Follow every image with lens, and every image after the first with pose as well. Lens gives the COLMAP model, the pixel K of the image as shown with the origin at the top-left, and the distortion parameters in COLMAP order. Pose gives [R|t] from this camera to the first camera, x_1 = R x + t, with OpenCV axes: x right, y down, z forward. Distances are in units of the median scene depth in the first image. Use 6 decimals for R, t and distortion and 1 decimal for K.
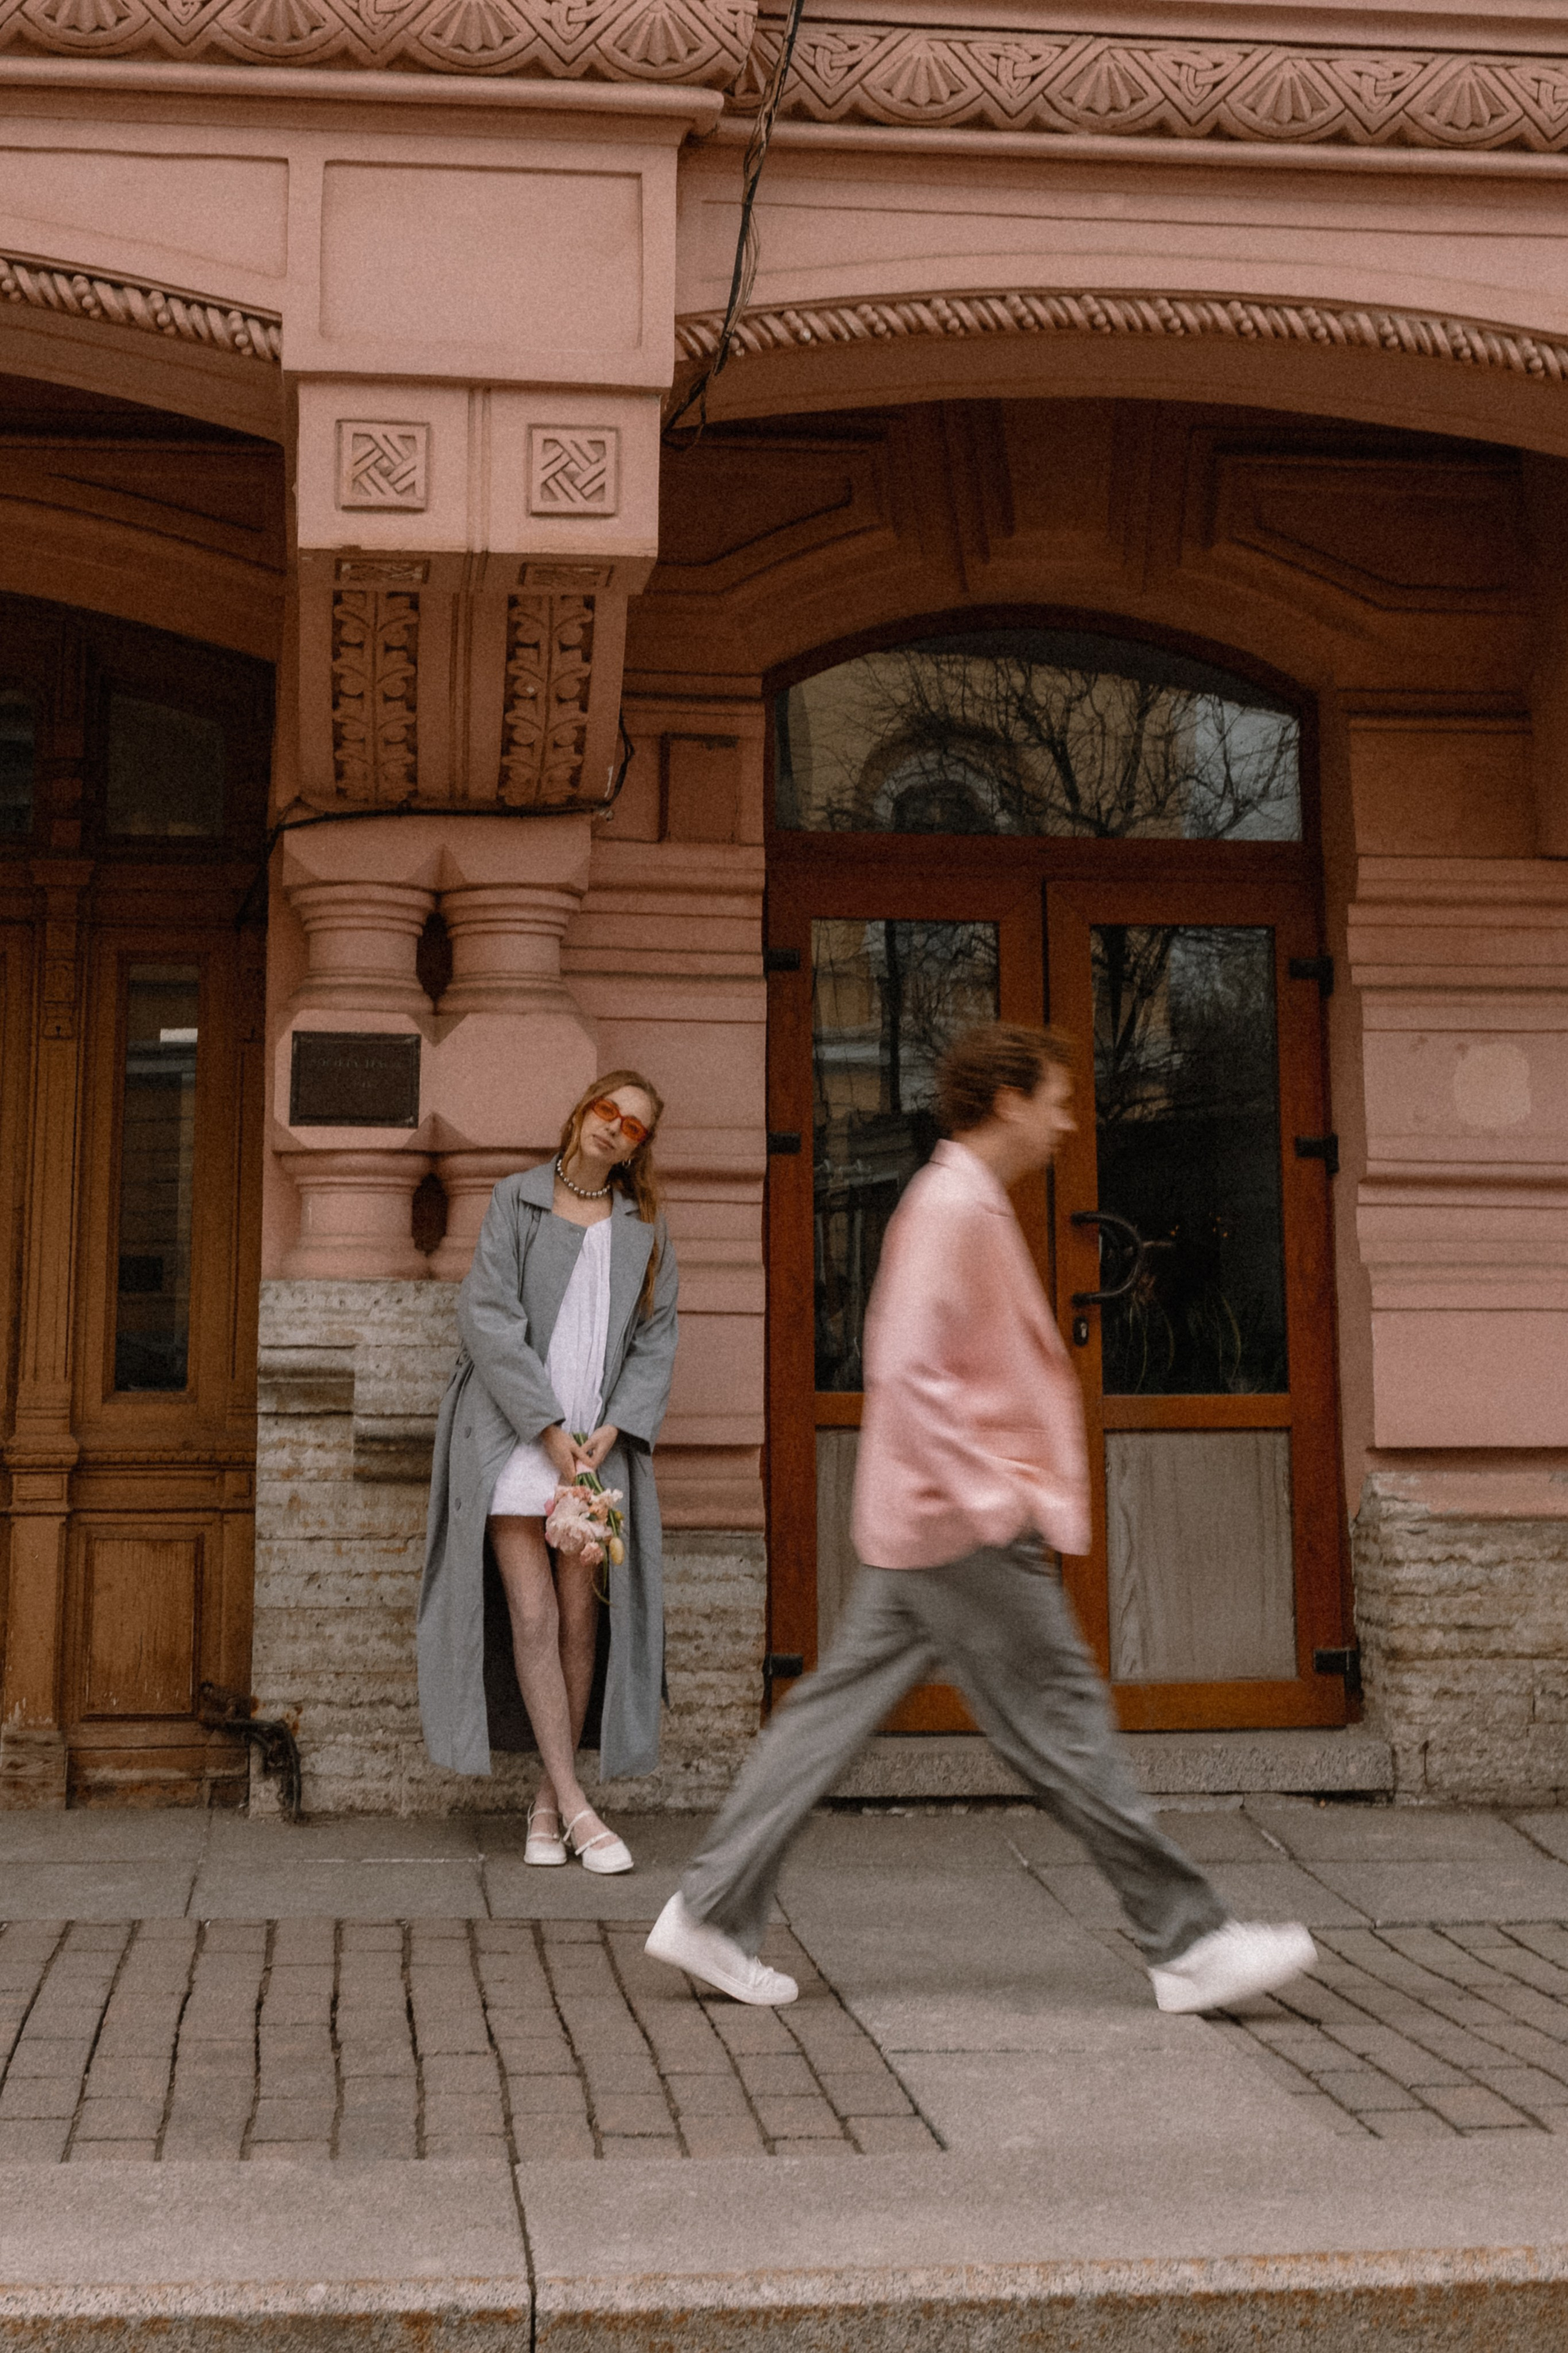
lens RADIAL K [[3105.7, 0, 622.1], [0, 3105.7, 739.1], [0, 0, 1]] dist [-0.000123, 0.001397]
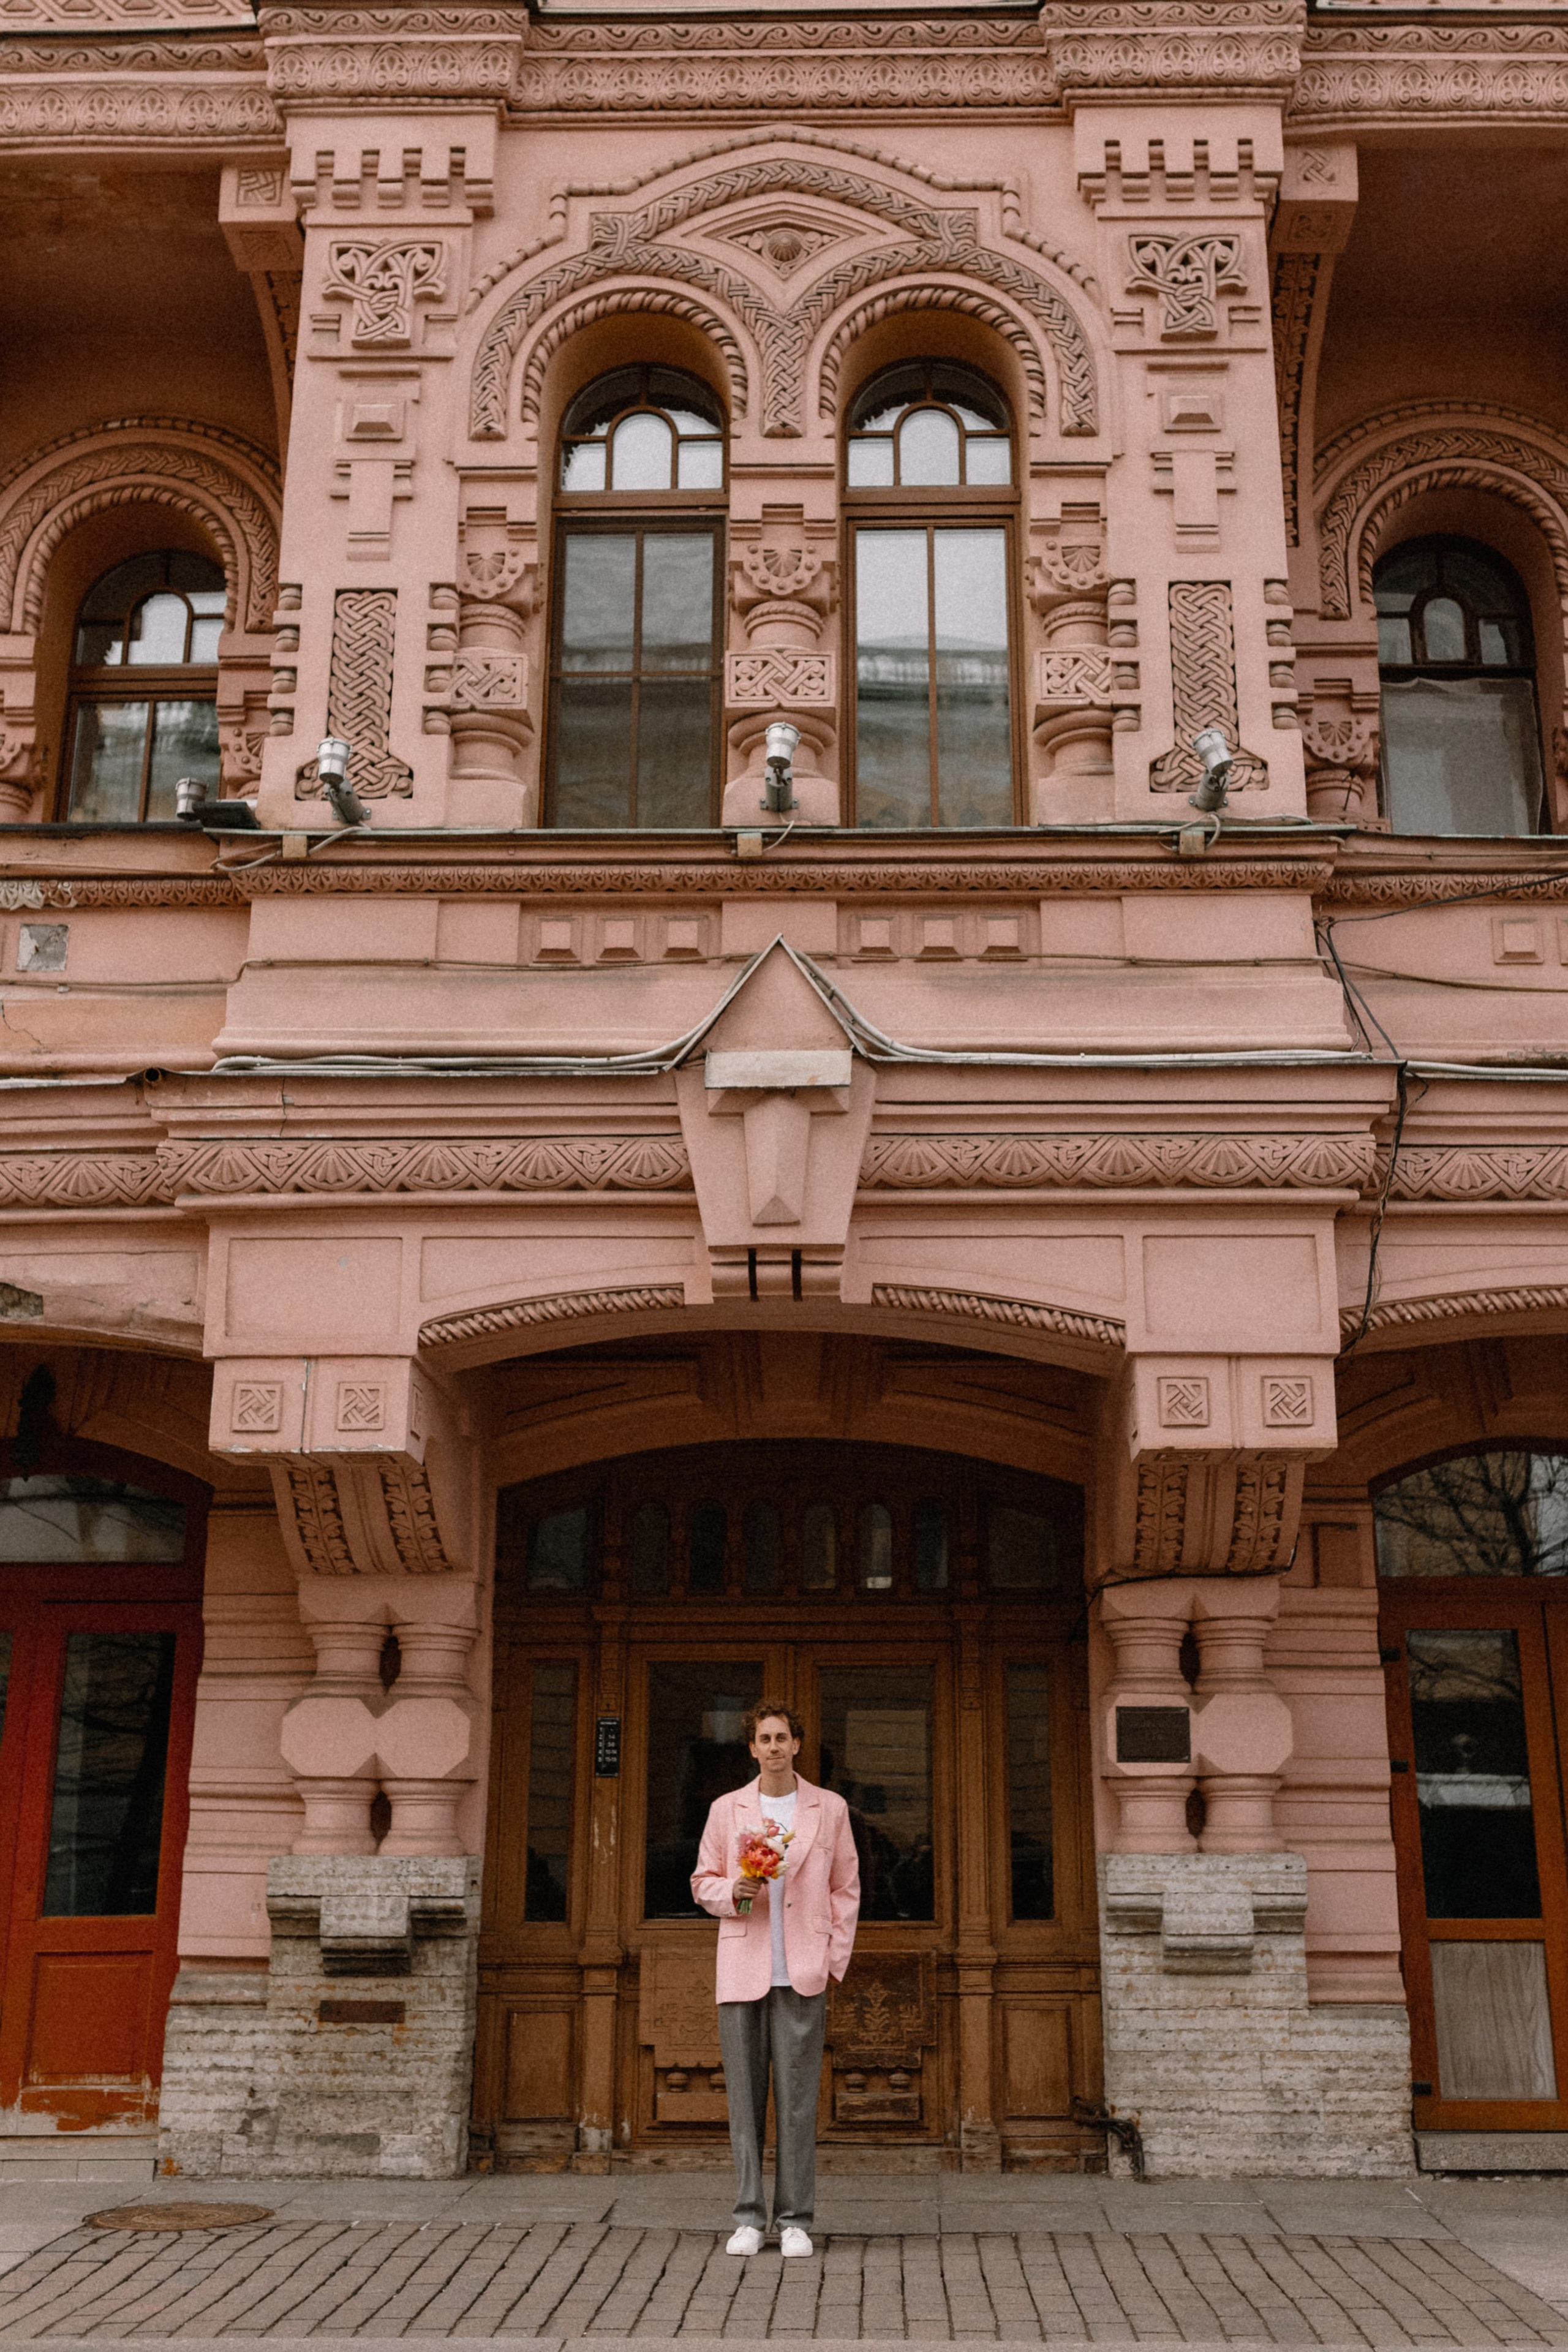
lens RADIAL K [[2280.3, 0, 835.9], [0, 2280.3, 1101.7], [0, 0, 1]] dist [-0.002948, 0.006166]
pose [[0.993737, -0.040226, -0.104252, -0.116083], [0.026770, 0.991491, -0.127392, -0.084866], [0.108490, 0.123803, 0.986358, -0.327215]]
